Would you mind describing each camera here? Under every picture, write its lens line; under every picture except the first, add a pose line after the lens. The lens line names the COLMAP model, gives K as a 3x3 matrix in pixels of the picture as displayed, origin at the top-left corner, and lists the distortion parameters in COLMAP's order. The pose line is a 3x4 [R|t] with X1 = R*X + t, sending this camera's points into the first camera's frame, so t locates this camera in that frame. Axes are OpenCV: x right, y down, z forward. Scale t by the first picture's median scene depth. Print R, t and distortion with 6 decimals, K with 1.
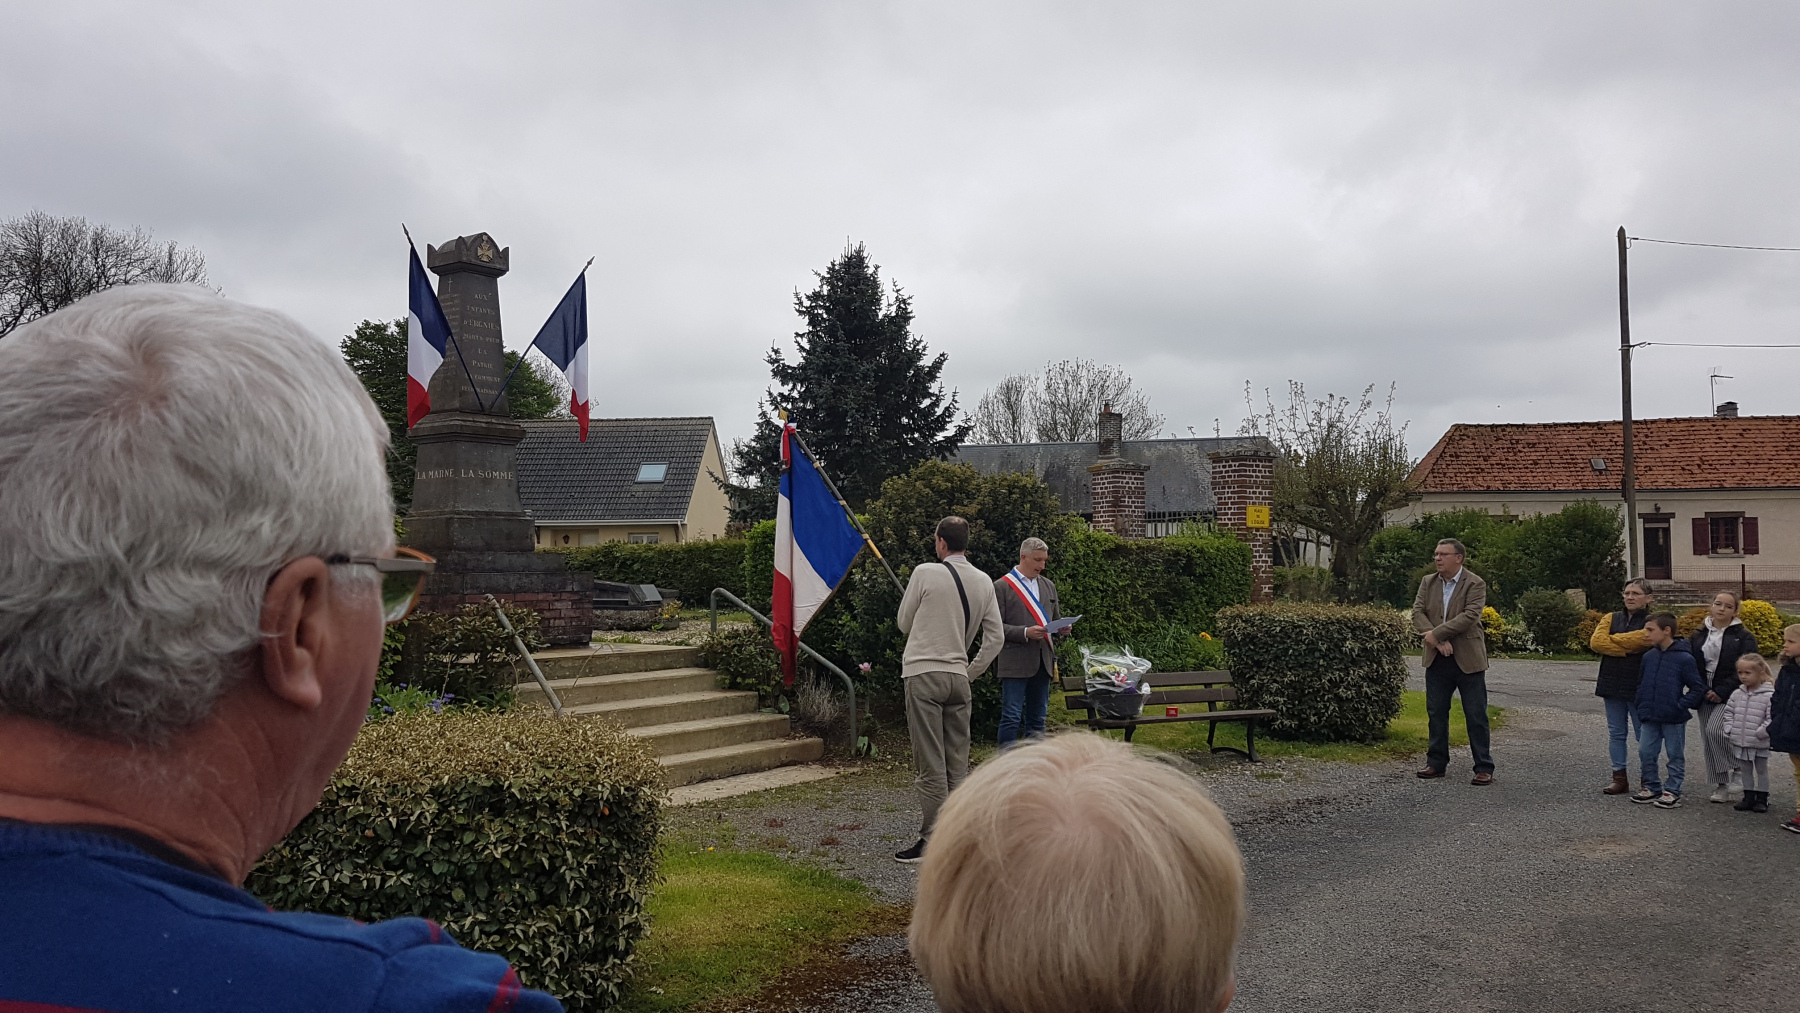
lens RADIAL K [[1373.9, 0, 883.2], [0, 1373.9, 512.6], [0, 0, 1]] dist [0.186863, -0.314840]
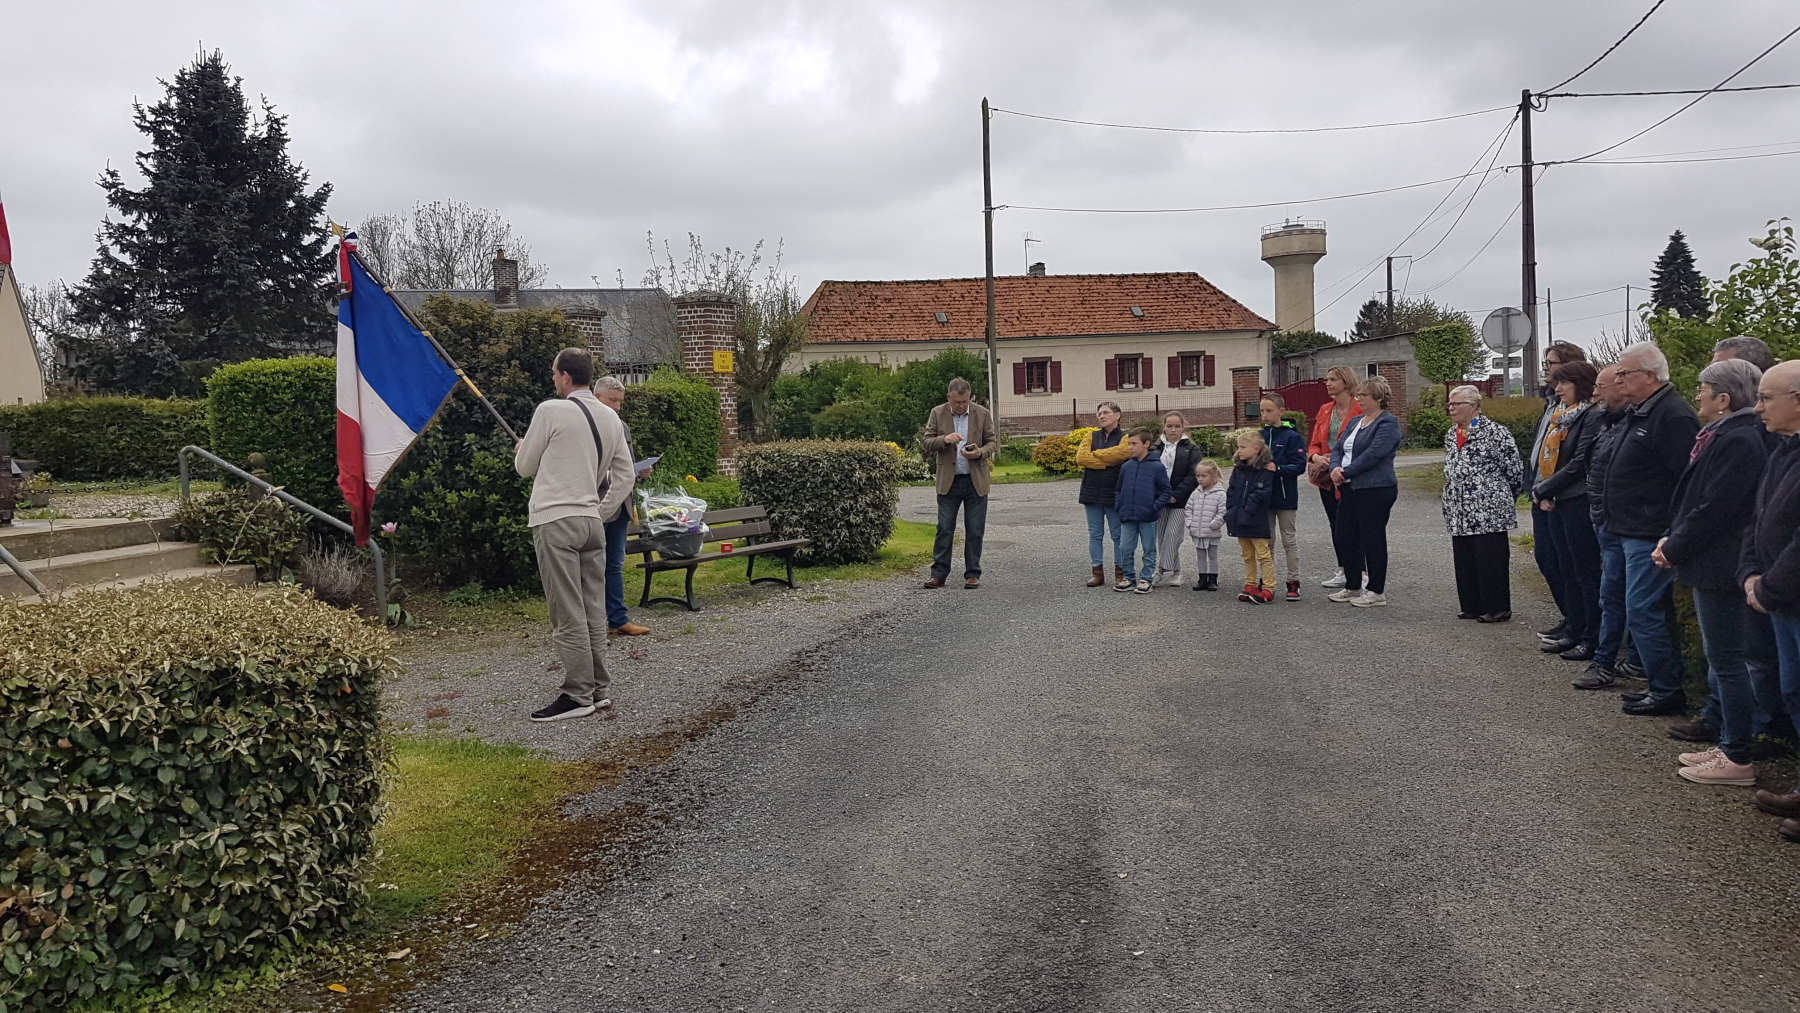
lens RADIAL K [[1373.9, 0, 878.9], [0, 1373.9, 495.0], [0, 0, 1]] dist [0.186863, -0.314840]
pose [[0.901375, -0.056816, 0.429296, -0.122367], [0.017447, 0.995315, 0.095093, 0.011404], [-0.432688, -0.078224, 0.898144, 0.053061]]
